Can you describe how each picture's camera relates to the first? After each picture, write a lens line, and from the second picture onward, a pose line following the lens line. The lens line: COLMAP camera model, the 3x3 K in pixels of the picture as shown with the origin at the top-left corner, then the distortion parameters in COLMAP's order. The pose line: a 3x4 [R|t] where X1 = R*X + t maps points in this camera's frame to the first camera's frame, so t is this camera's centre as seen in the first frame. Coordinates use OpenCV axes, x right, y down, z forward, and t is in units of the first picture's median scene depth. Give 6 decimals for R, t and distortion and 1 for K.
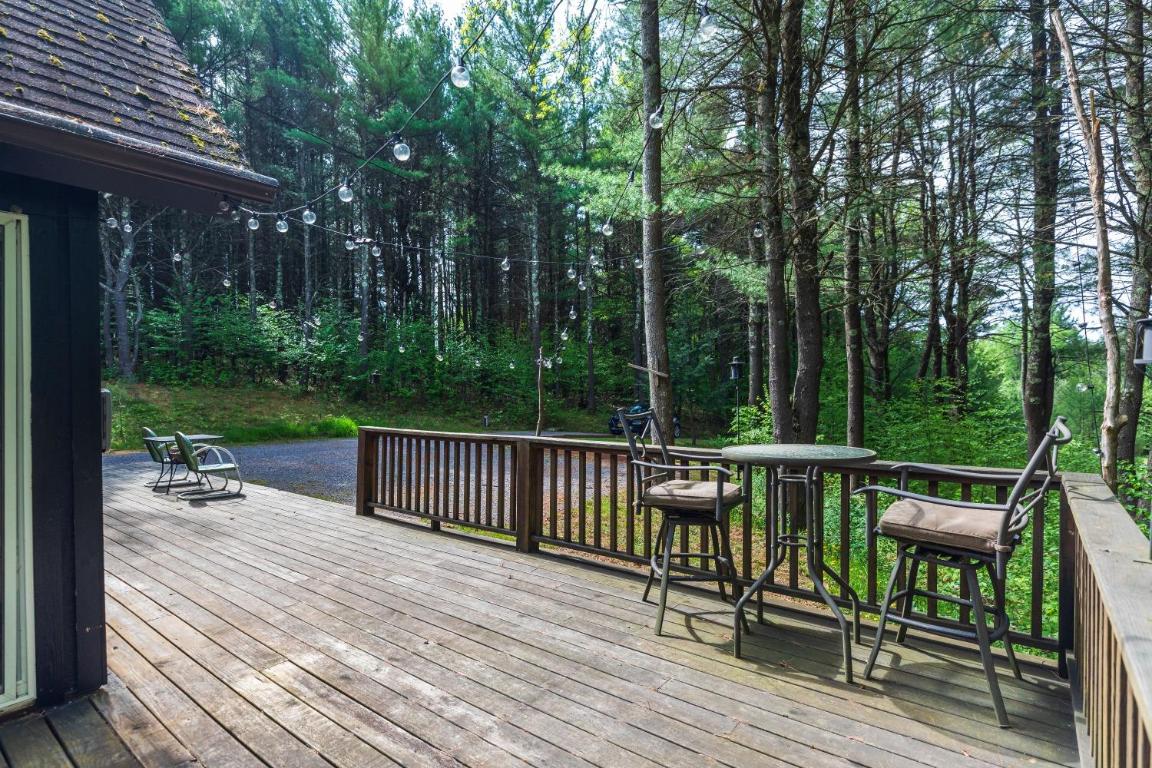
lens RADIAL K [[599.4, 0, 576.0], [0, 599.4, 384.0], [0, 0, 1]] dist [0.000518, 0.000079]
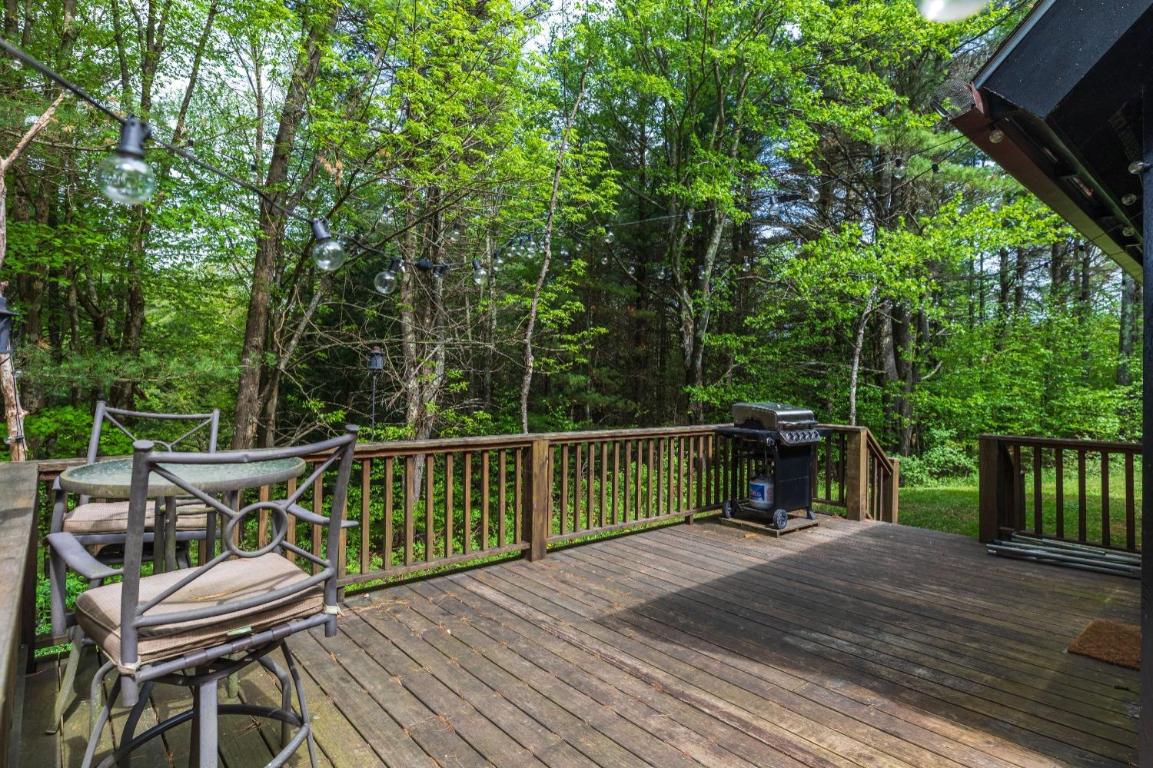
lens RADIAL K [[599.9, 0, 576.5], [0, 599.9, 384.0], [0, 0, 1]] dist [0.000518, 0.000079]
pose [[-0.980075, -0.006715, 0.198514, -0.275564], [-0.003634, 0.999867, 0.015879, -0.004653], [-0.198594, 0.014841, -0.979969, 2.059523]]
